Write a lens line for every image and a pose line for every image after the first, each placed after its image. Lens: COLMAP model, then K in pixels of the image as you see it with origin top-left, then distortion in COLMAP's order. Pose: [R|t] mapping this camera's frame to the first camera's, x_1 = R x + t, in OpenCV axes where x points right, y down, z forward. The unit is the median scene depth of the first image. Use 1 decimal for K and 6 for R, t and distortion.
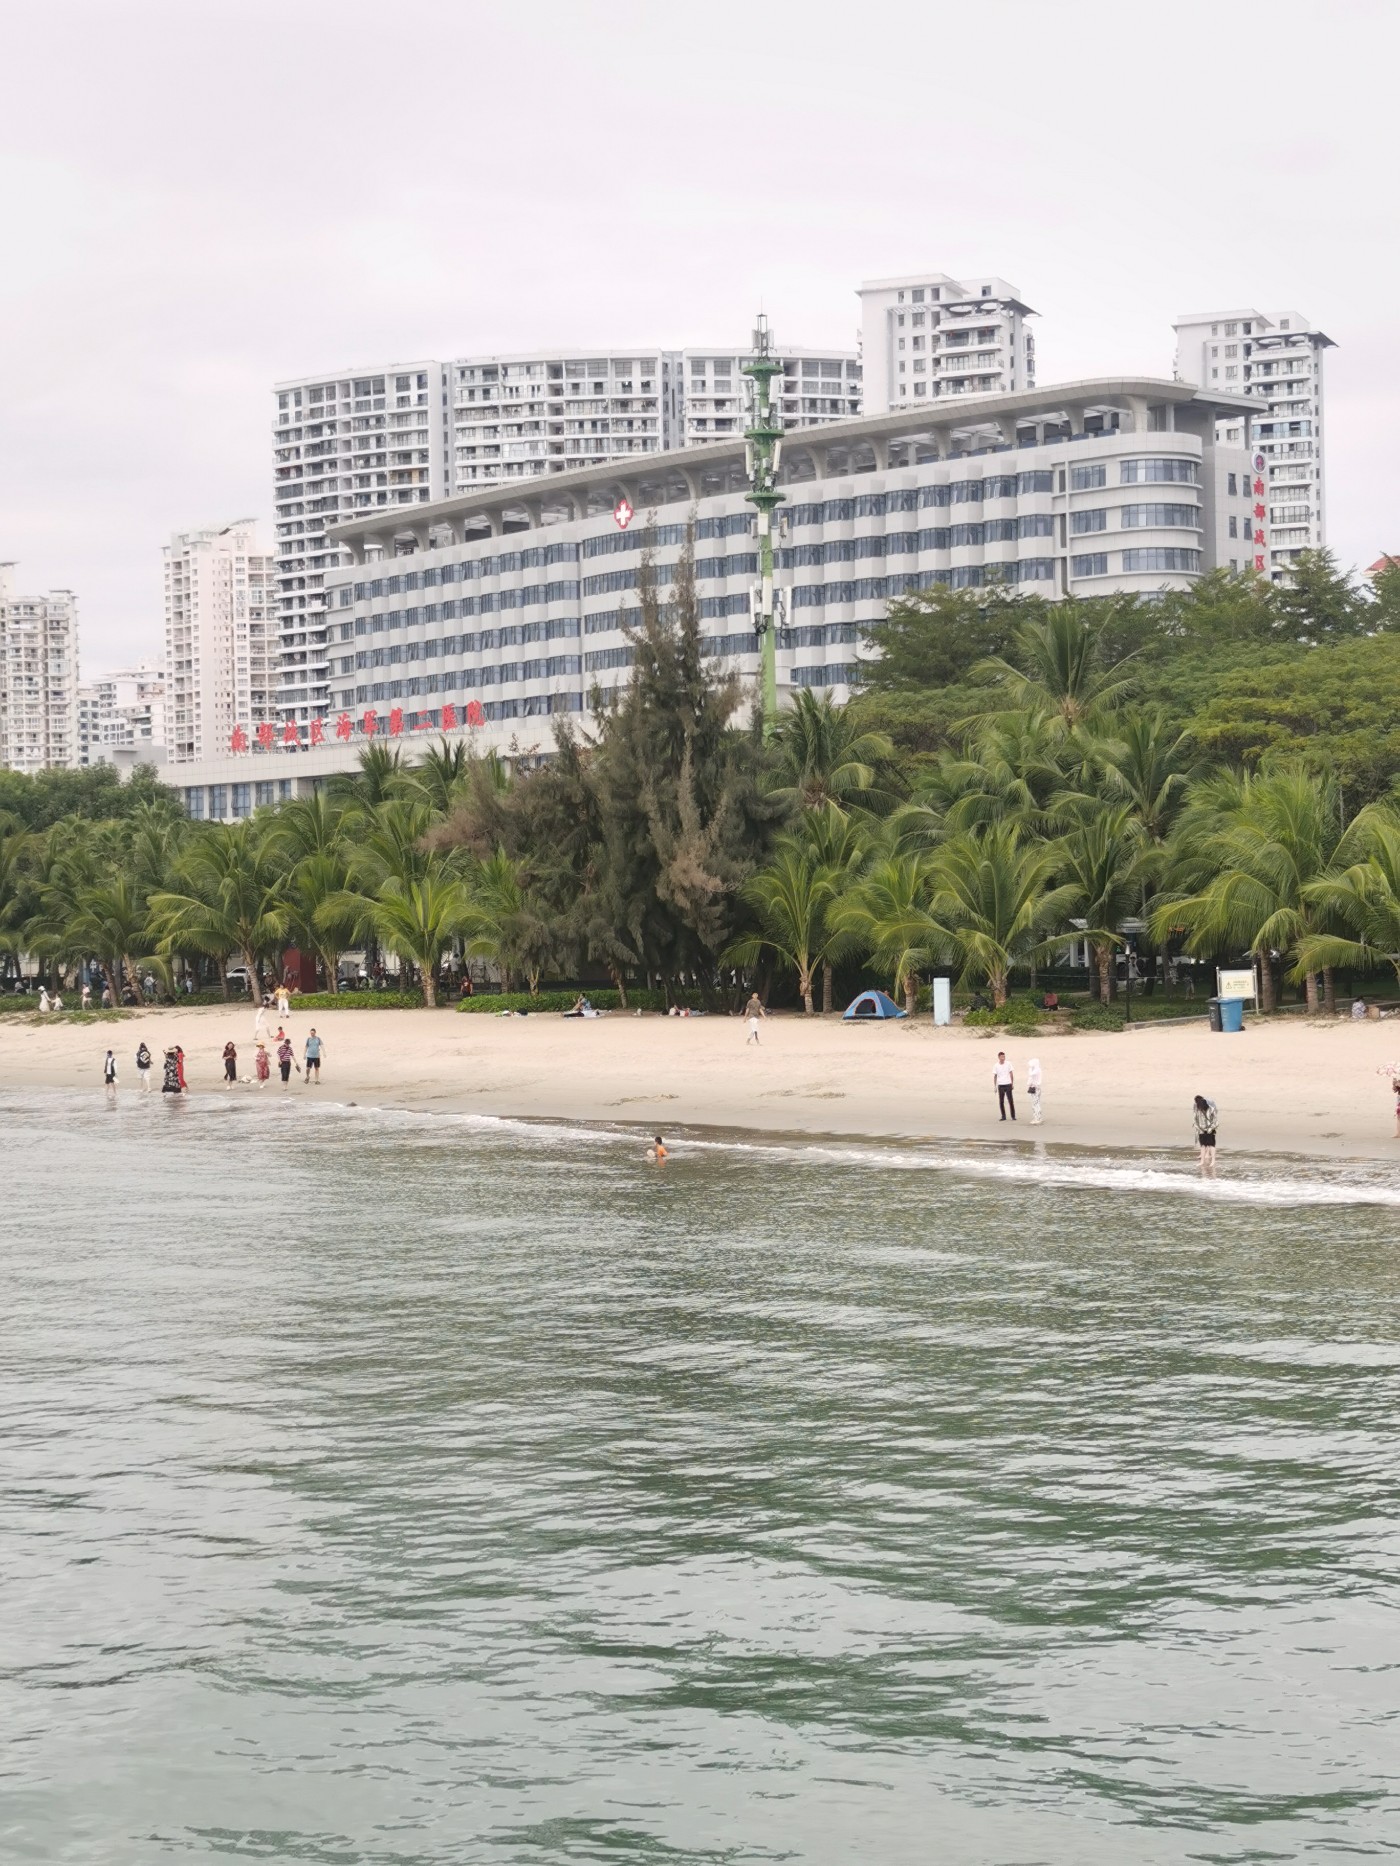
lens RADIAL K [[3316.9, 0, 689.3], [0, 3316.9, 934.6], [0, 0, 1]] dist [0.072459, 0.000000]
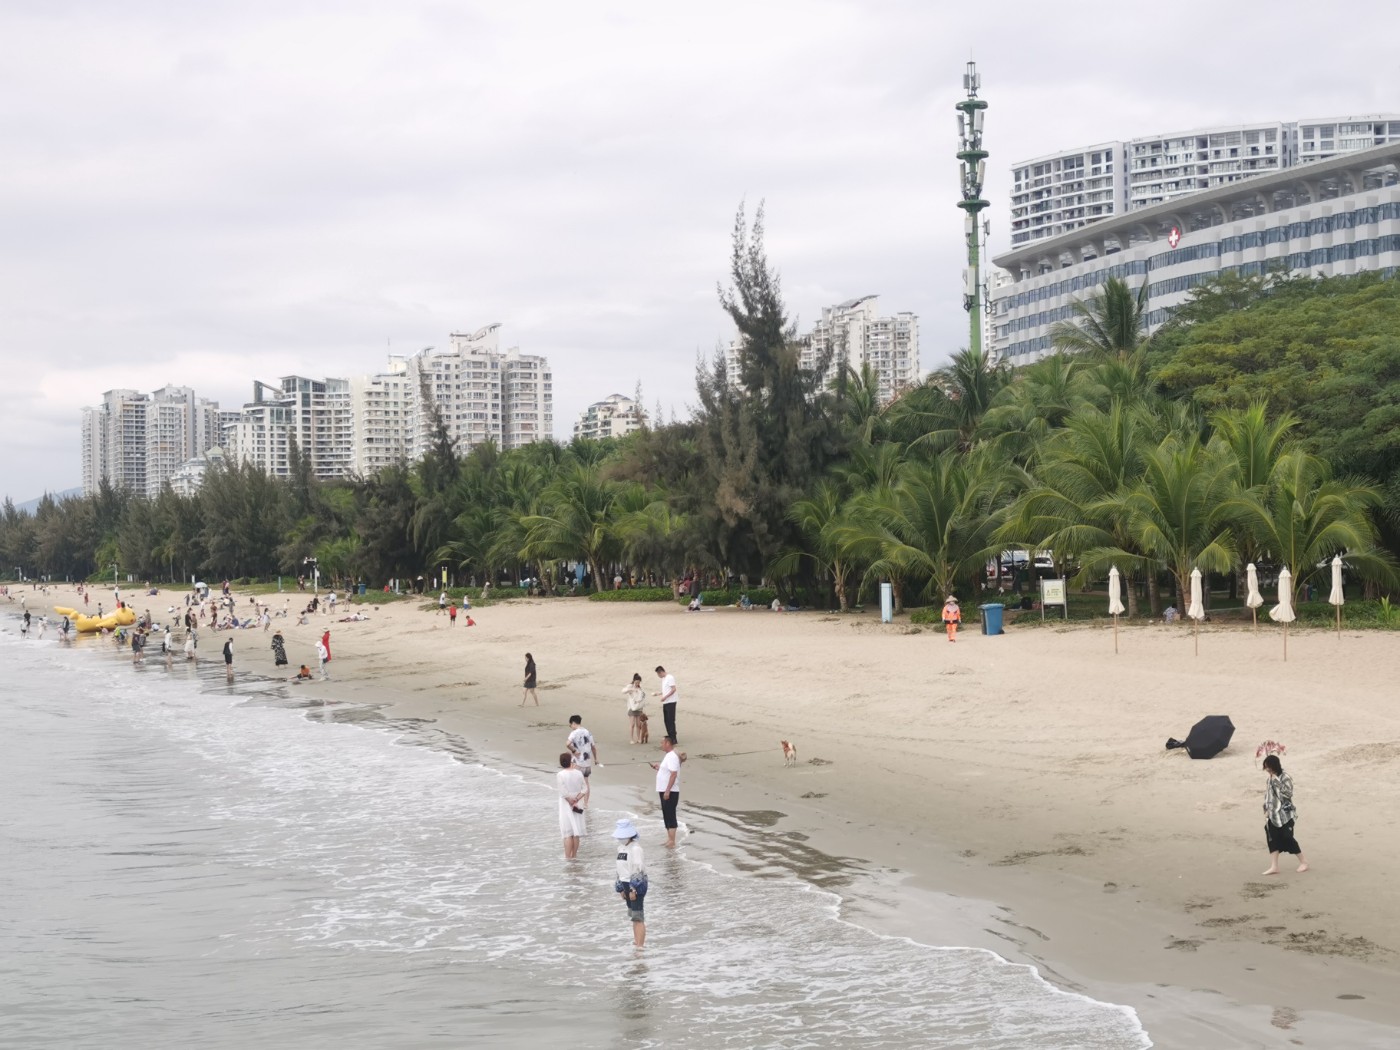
lens RADIAL K [[2188.3, 0, 684.2], [0, 2188.3, 495.7], [0, 0, 1]] dist [0.069467, 0.000000]
pose [[0.946017, -0.008694, -0.323999, 0.052920], [0.002110, 0.999784, -0.020667, -0.000496], [0.324109, 0.018867, 0.945832, 0.045524]]
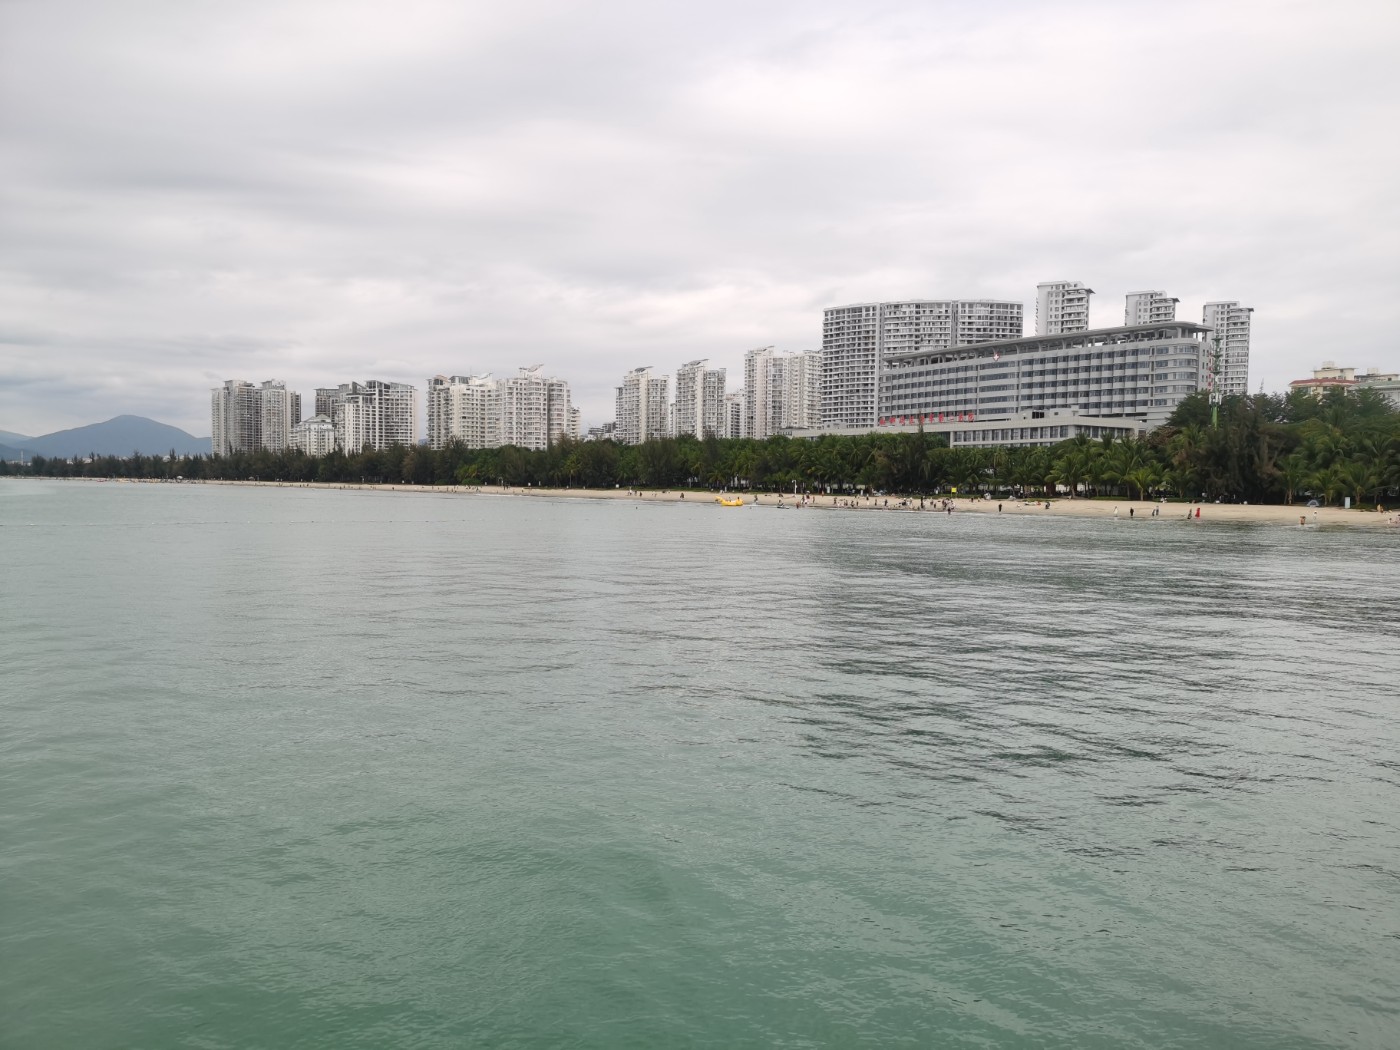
lens RADIAL K [[1109.6, 0, 705.3], [0, 1109.6, 520.3], [0, 0, 1]] dist [0.070642, -0.031989]
pose [[0.994369, 0.034292, -0.100268, -0.129754], [-0.030439, 0.998748, 0.039700, 0.001816], [0.101504, -0.036424, 0.994168, -0.108734]]
